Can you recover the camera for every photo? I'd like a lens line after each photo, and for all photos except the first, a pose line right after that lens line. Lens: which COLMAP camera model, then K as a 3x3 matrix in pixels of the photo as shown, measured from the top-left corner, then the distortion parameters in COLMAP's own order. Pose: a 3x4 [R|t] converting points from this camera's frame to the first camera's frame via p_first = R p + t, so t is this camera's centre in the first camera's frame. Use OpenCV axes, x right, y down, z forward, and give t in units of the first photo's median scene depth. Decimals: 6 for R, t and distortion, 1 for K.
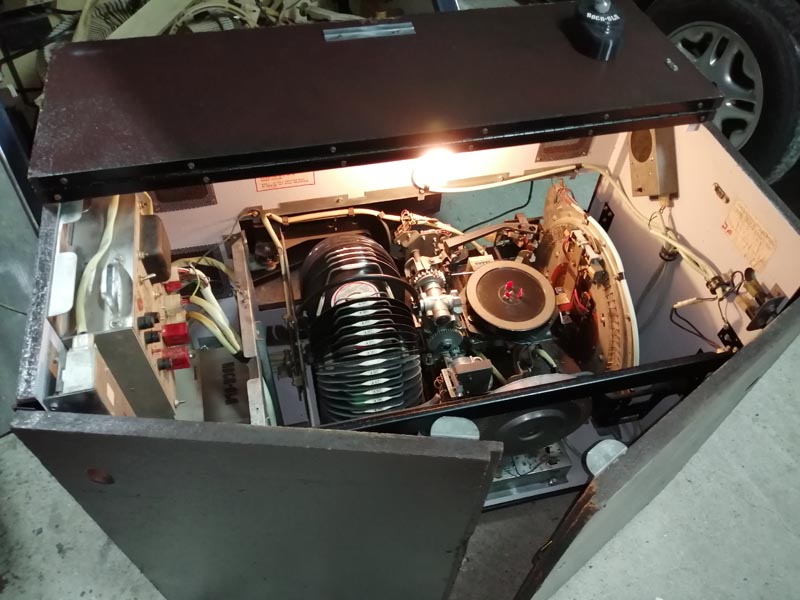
lens RADIAL K [[633.2, 0, 400.0], [0, 633.2, 300.0], [0, 0, 1]] dist [0.042776, -0.106576]
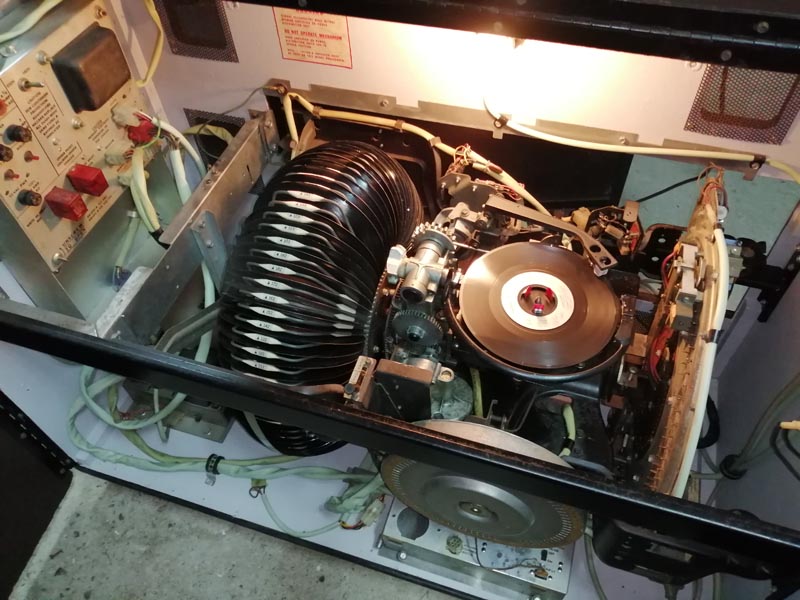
lens RADIAL K [[633.2, 0, 400.0], [0, 633.2, 300.0], [0, 0, 1]] dist [0.042776, -0.106576]
pose [[0.848432, 0.365982, -0.382388, 0.285023], [-0.362999, 0.928098, 0.082866, -0.012364], [0.385221, 0.068501, 0.920279, 0.340346]]
